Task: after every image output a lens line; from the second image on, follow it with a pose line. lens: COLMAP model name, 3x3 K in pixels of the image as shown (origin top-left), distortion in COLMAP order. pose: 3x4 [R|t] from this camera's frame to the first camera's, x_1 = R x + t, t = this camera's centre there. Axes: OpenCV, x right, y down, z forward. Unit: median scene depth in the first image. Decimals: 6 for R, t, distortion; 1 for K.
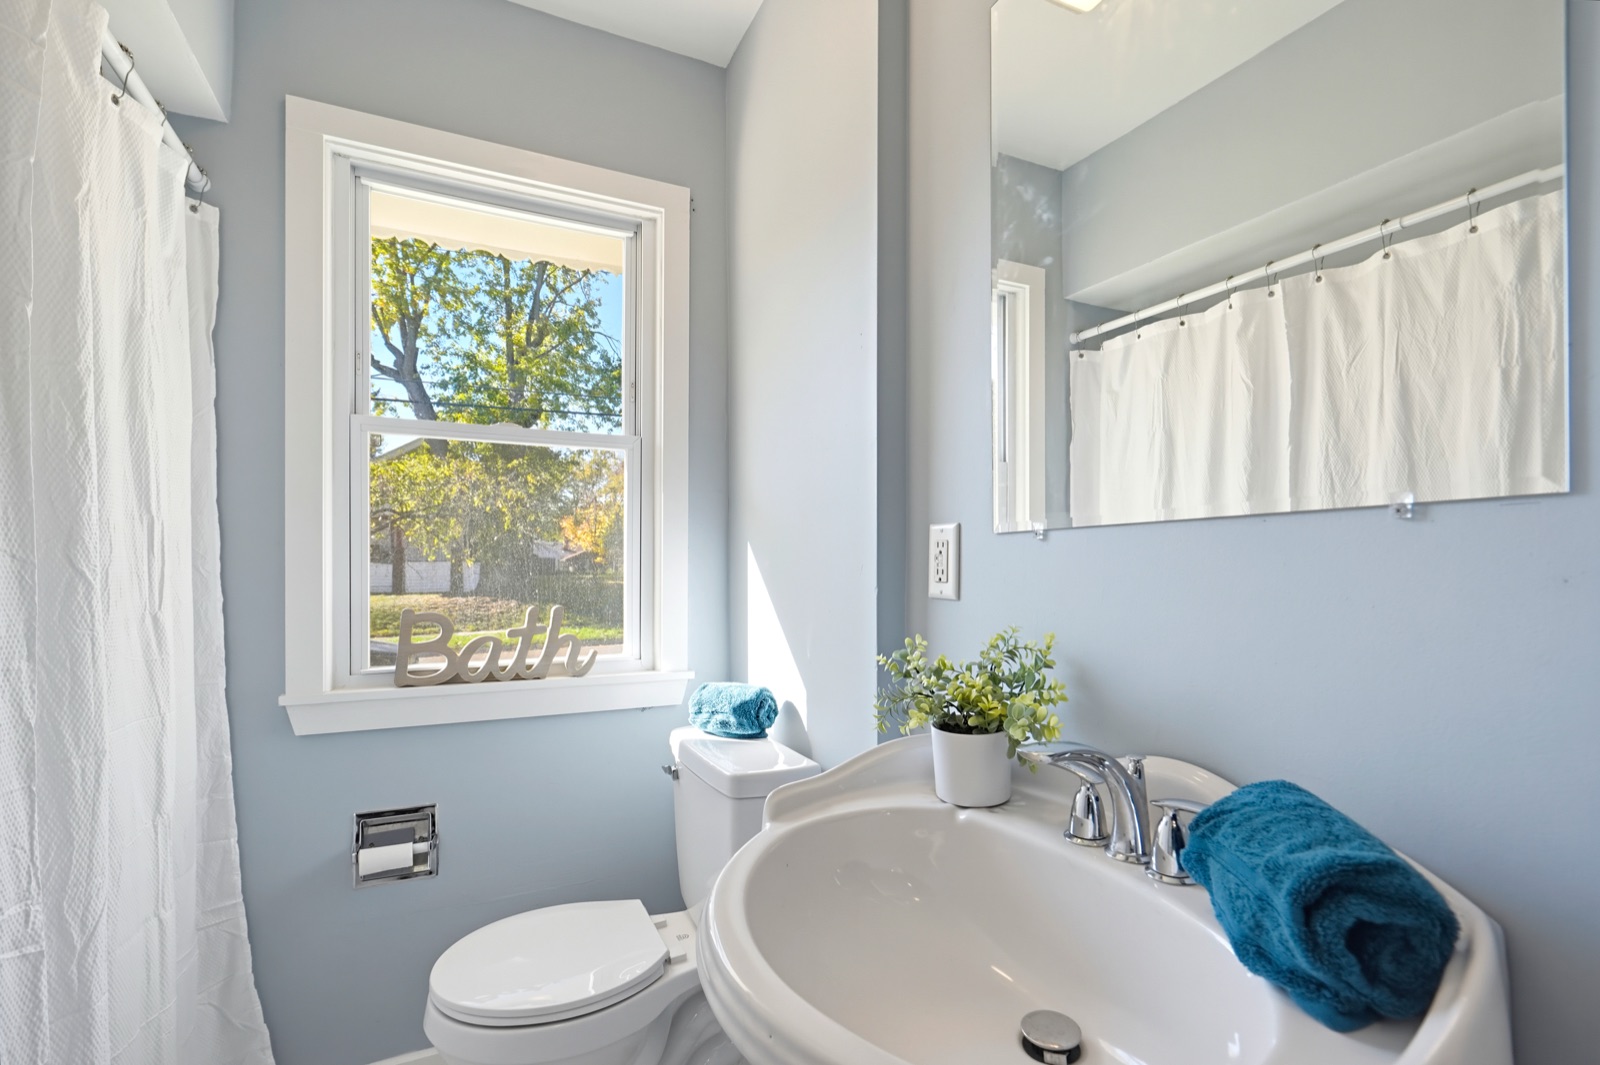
lens RADIAL K [[740.7, 0, 807.1], [0, 740.7, 573.3], [0, 0, 1]] dist [-0.004799, 0.001936]
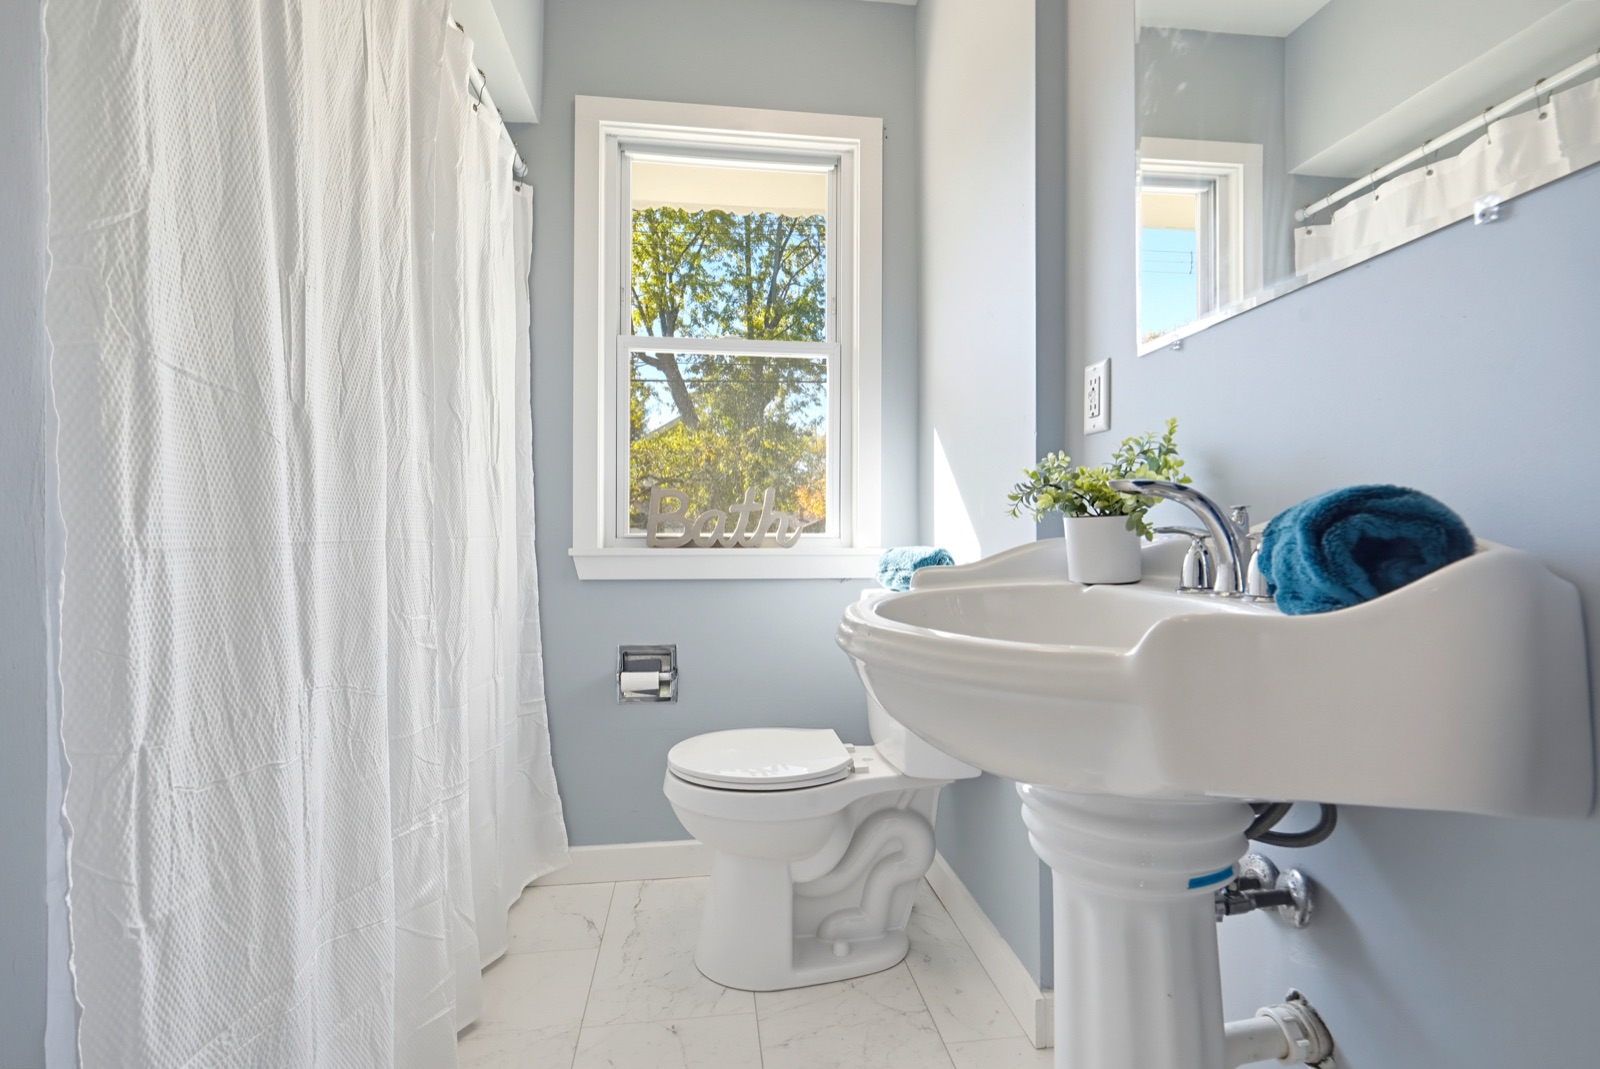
lens RADIAL K [[740.7, 0, 793.8], [0, 740.7, 540.0], [0, 0, 1]] dist [-0.004799, 0.001936]
pose [[0.947132, -0.001613, -0.320841, 0.089574], [-0.001701, 0.999948, -0.010051, 0.160245], [0.320840, 0.010065, 0.947080, -0.121566]]
